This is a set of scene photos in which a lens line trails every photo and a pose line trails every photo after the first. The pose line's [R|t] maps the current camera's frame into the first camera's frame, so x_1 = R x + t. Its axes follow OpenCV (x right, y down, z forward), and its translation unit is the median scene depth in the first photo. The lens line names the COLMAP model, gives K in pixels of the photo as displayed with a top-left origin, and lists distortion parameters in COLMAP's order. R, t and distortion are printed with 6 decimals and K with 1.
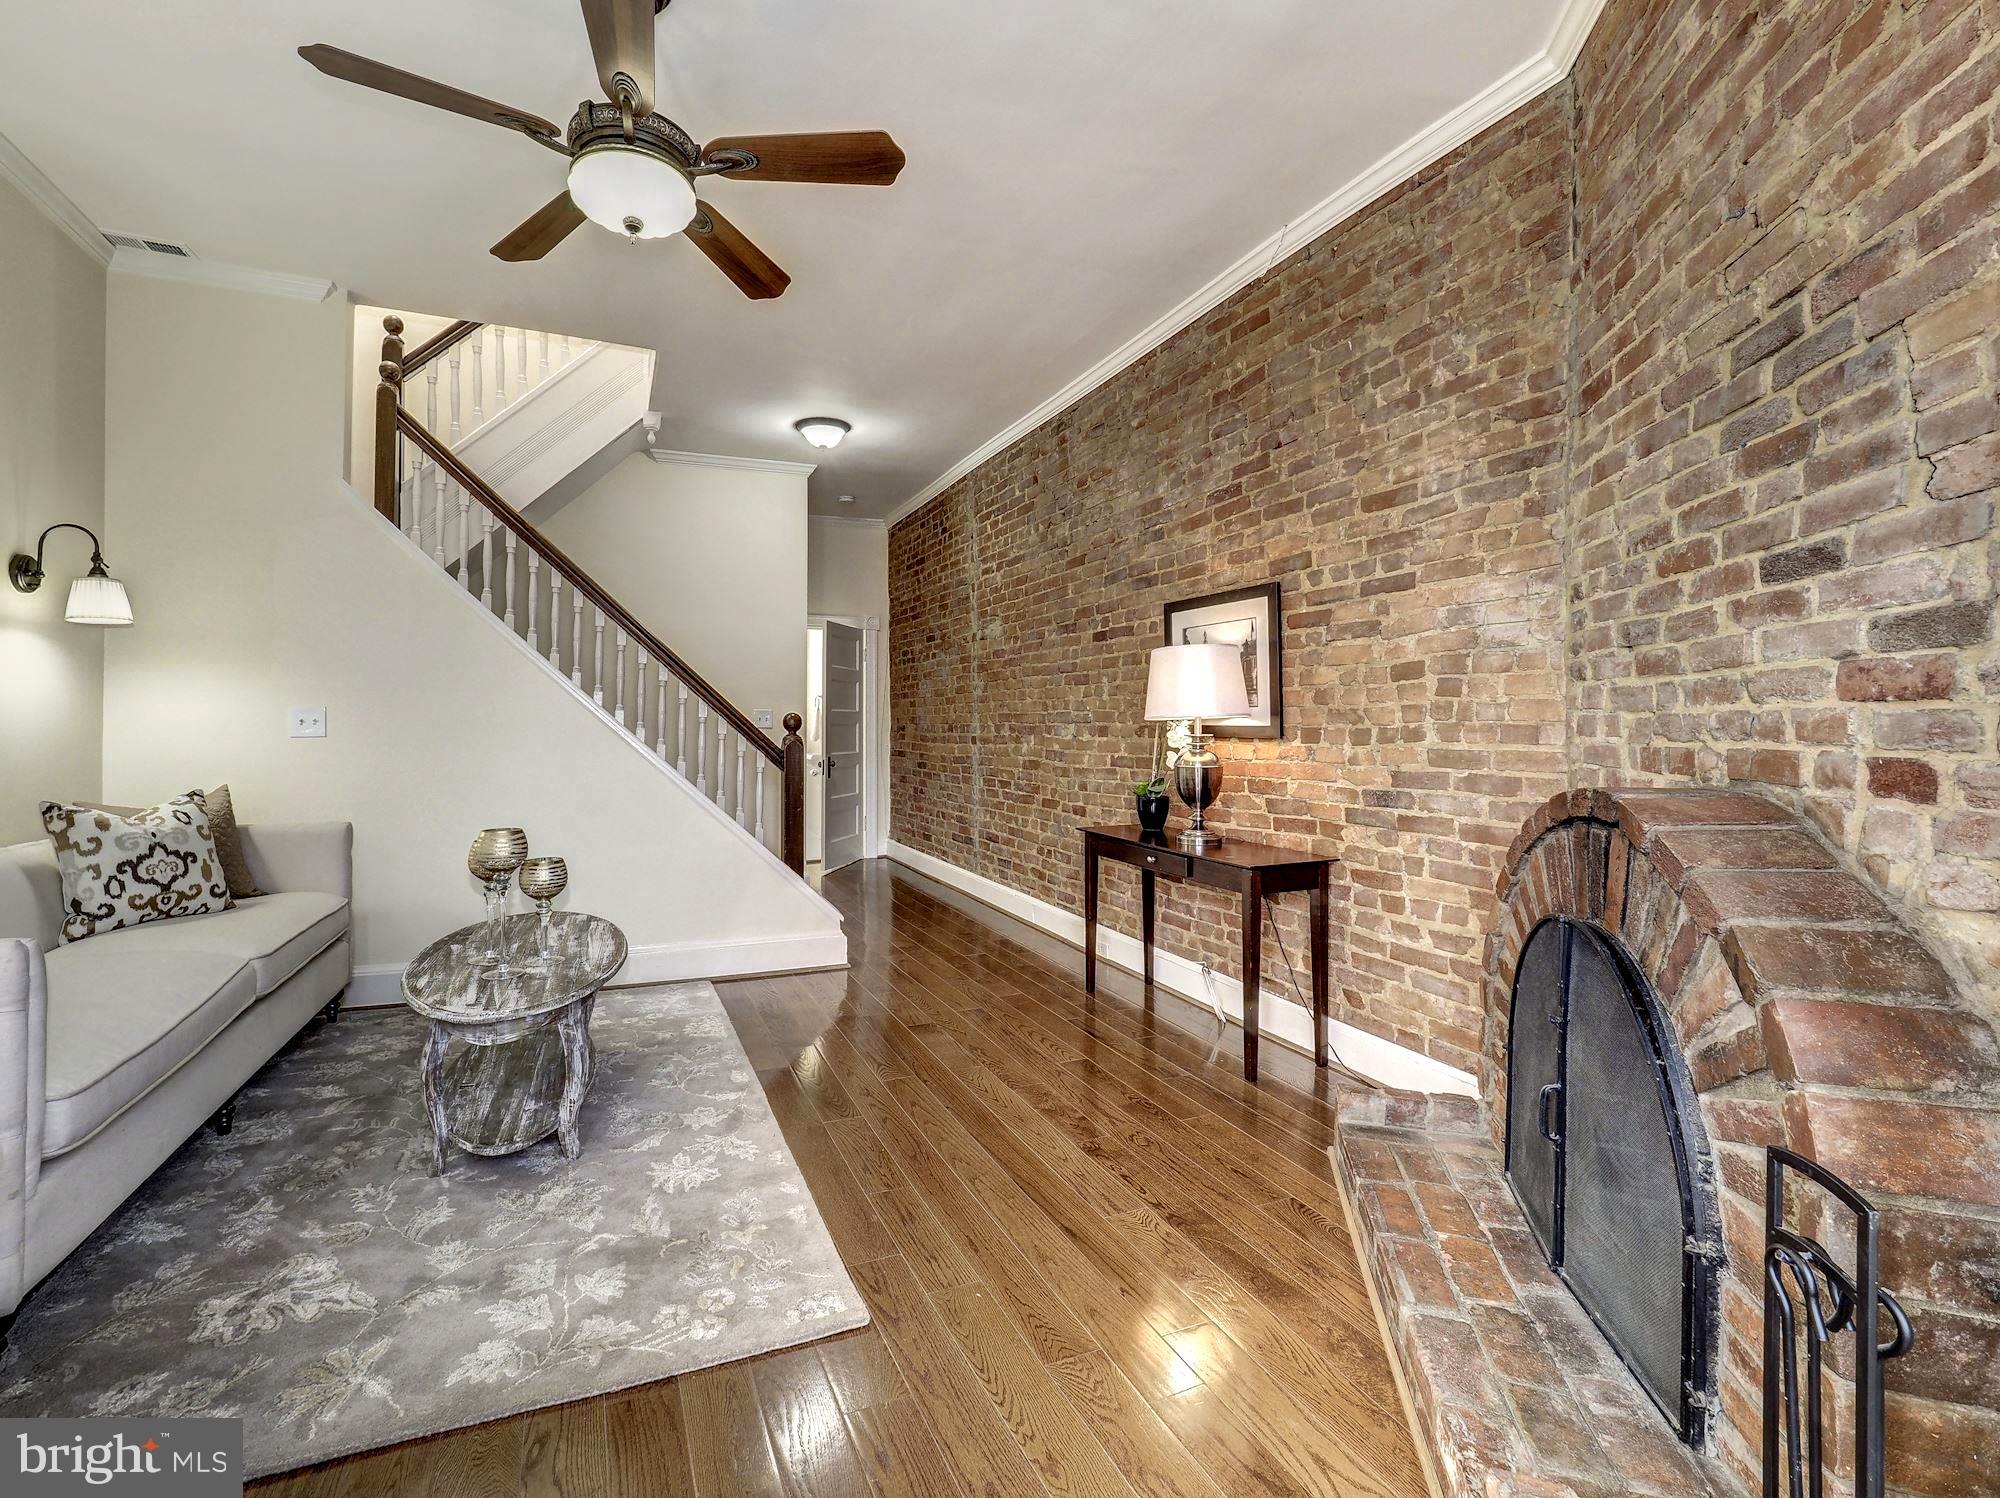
lens RADIAL K [[868.8, 0, 1000.0], [0, 868.8, 749.0], [0, 0, 1]] dist [0.015476, -0.035960]
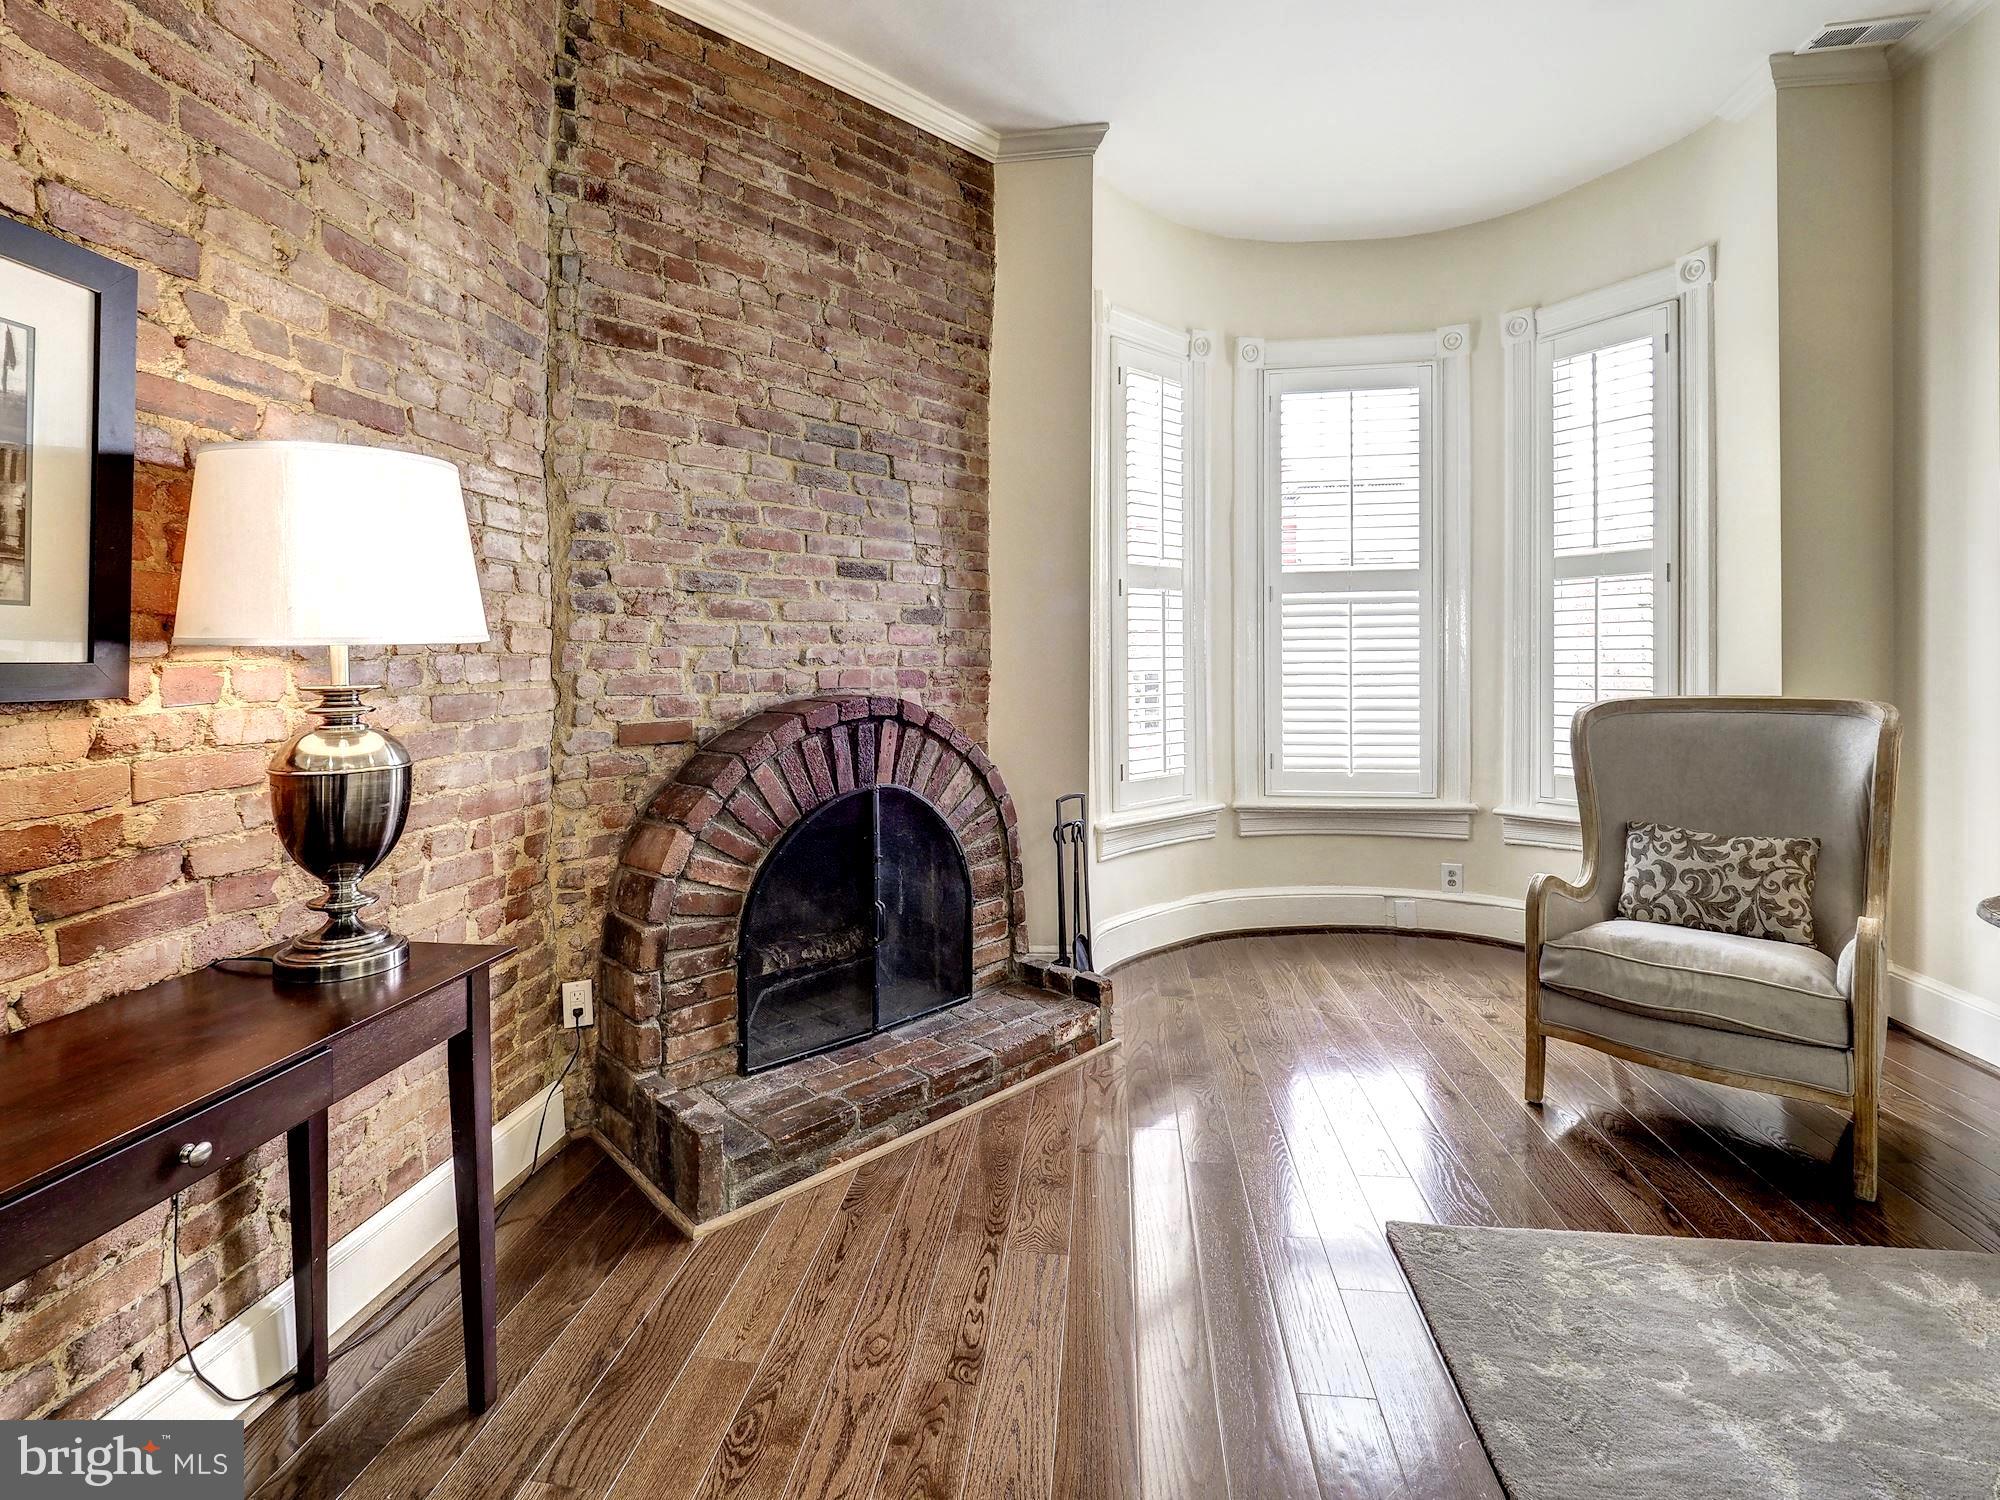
lens RADIAL K [[911.2, 0, 1000.0], [0, 911.2, 649.5], [0, 0, 1]] dist [-0.000246, -0.000062]
pose [[-0.837342, 0.009991, 0.546588, -0.260658], [0.020947, 0.999685, 0.013817, -0.039021], [-0.546278, 0.023019, -0.837288, 1.504409]]
